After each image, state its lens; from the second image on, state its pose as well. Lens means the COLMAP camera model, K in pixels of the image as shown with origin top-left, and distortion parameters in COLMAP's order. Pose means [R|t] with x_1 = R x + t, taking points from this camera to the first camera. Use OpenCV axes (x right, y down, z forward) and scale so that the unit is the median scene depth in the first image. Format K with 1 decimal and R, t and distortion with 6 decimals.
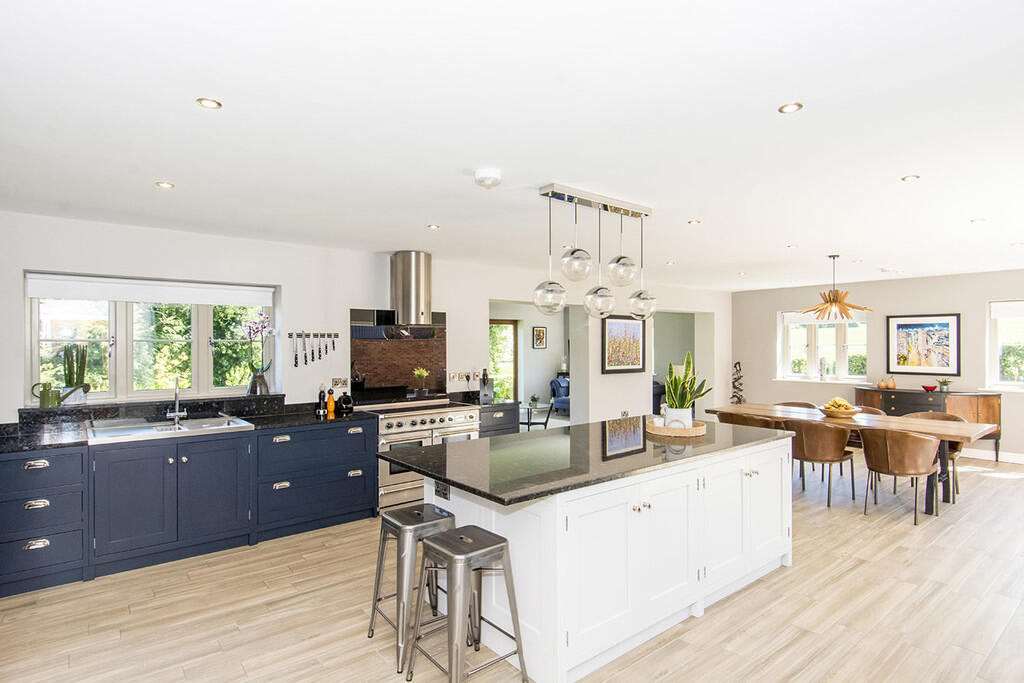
lens RADIAL K [[547.9, 0, 505.9], [0, 547.9, 344.2], [0, 0, 1]] dist [-0.011939, -0.009104]
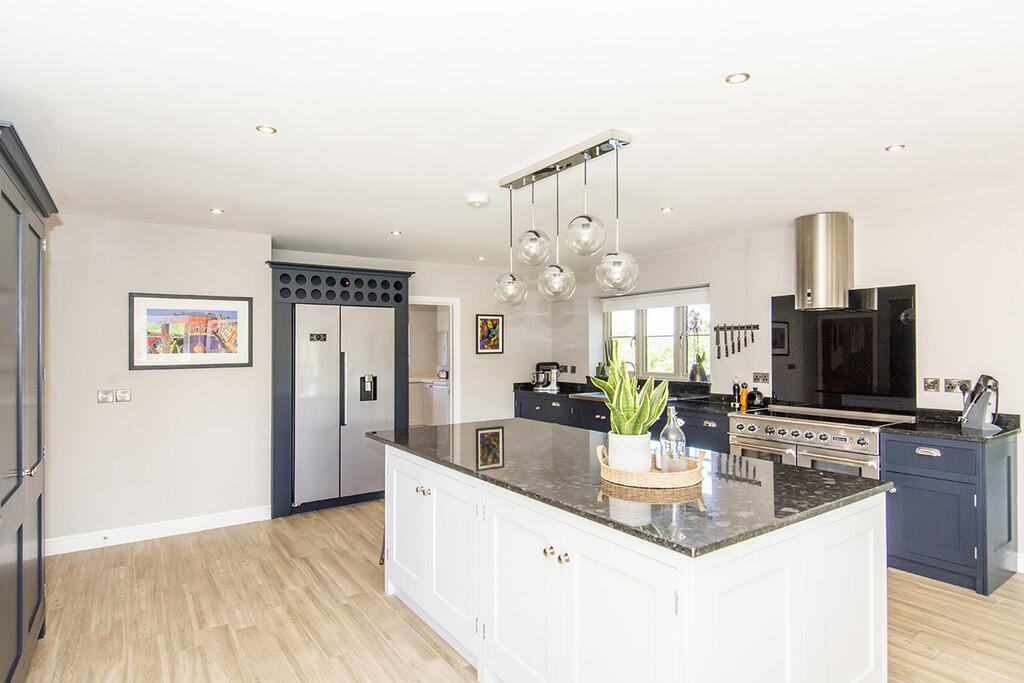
lens RADIAL K [[547.9, 0, 509.7], [0, 547.9, 343.6], [0, 0, 1]] dist [-0.011939, -0.009104]
pose [[-0.076177, -0.000871, -0.997094, 0.686416], [0.009585, 0.999953, -0.001606, 0.010424], [0.997048, -0.009680, -0.076165, 0.671959]]
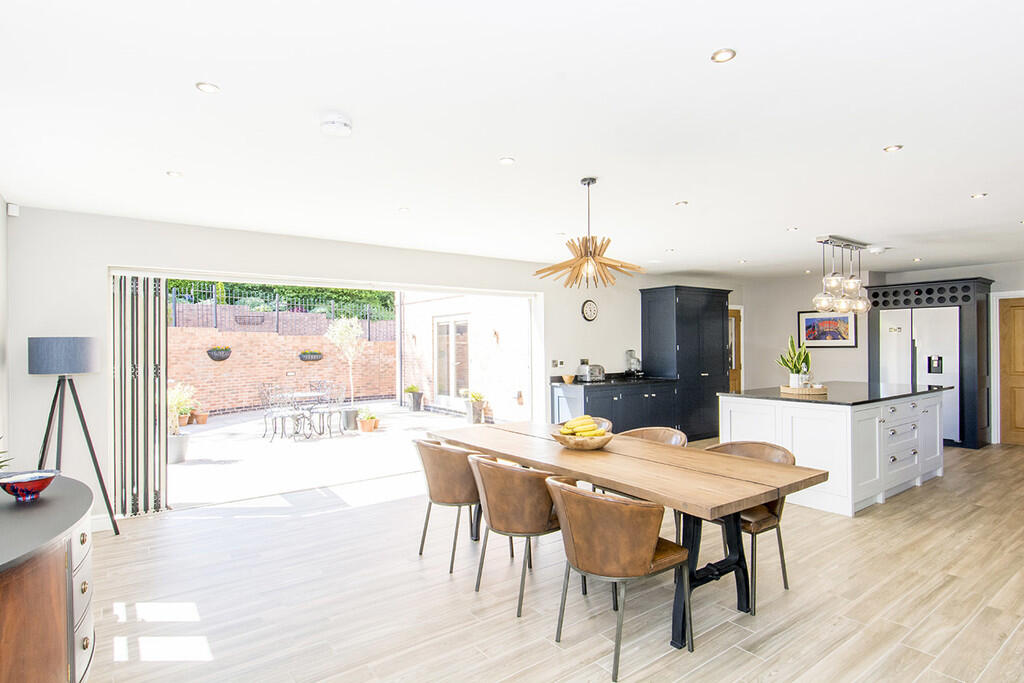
lens RADIAL K [[547.9, 0, 514.8], [0, 547.9, 339.2], [0, 0, 1]] dist [-0.011939, -0.009104]
pose [[-0.998695, 0.017091, 0.048117, 0.739261], [0.016582, 0.999803, -0.010948, 0.019320], [-0.048295, -0.010135, -0.998782, 1.833006]]
